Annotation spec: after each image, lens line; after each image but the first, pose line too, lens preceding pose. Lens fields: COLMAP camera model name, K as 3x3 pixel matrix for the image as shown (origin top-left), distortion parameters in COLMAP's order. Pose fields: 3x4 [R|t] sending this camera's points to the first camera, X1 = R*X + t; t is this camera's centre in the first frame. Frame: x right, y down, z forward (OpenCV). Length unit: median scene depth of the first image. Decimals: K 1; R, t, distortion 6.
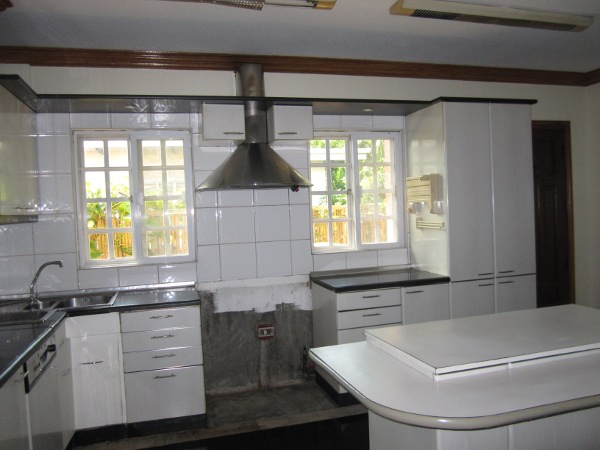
lens RADIAL K [[497.4, 0, 300.9], [0, 497.4, 226.0], [0, 0, 1]] dist [-0.011171, 0.000169]
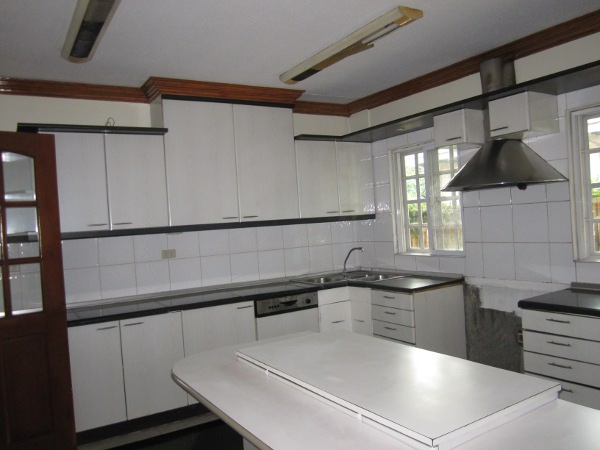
lens RADIAL K [[497.4, 0, 301.6], [0, 497.4, 224.8], [0, 0, 1]] dist [-0.011171, 0.000169]
pose [[0.292392, 0.033955, -0.955696, 0.709531], [0.021081, 0.998898, 0.041939, -0.050535], [0.956066, -0.032410, 0.291353, 0.343085]]
